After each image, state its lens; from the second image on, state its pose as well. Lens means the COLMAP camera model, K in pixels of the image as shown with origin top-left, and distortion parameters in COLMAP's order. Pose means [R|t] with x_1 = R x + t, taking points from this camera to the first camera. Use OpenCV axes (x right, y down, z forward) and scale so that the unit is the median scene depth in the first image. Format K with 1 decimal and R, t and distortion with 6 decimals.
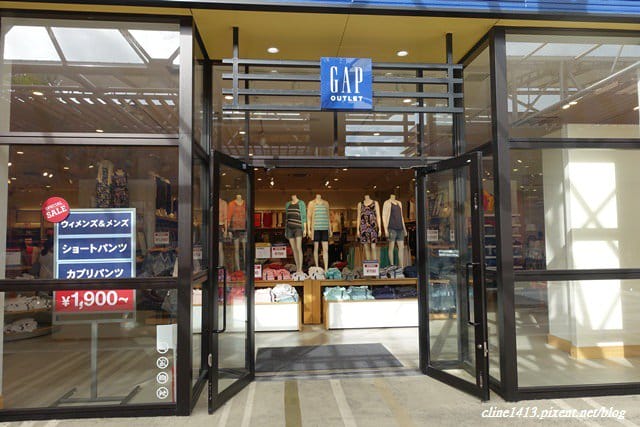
lens RADIAL K [[450.4, 0, 320.5], [0, 450.4, 212.7], [0, 0, 1]] dist [-0.003514, -0.000282]
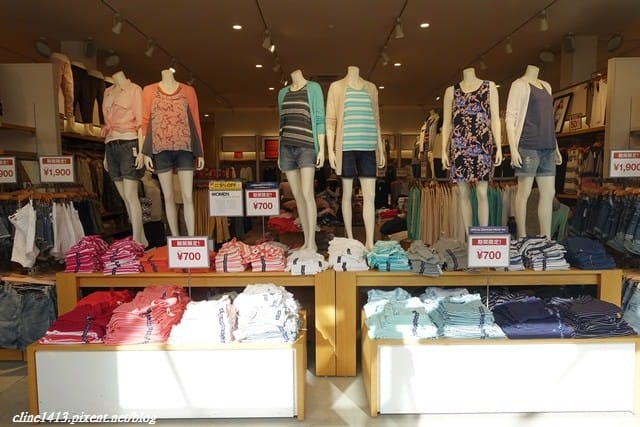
lens RADIAL K [[450.4, 0, 319.8], [0, 450.4, 210.7], [0, 0, 1]] dist [-0.003514, -0.000282]
pose [[0.996333, 0.006318, -0.085327, 0.001035], [0.005453, 0.990554, 0.137013, 0.036097], [0.085387, -0.136976, 0.986887, 0.573150]]
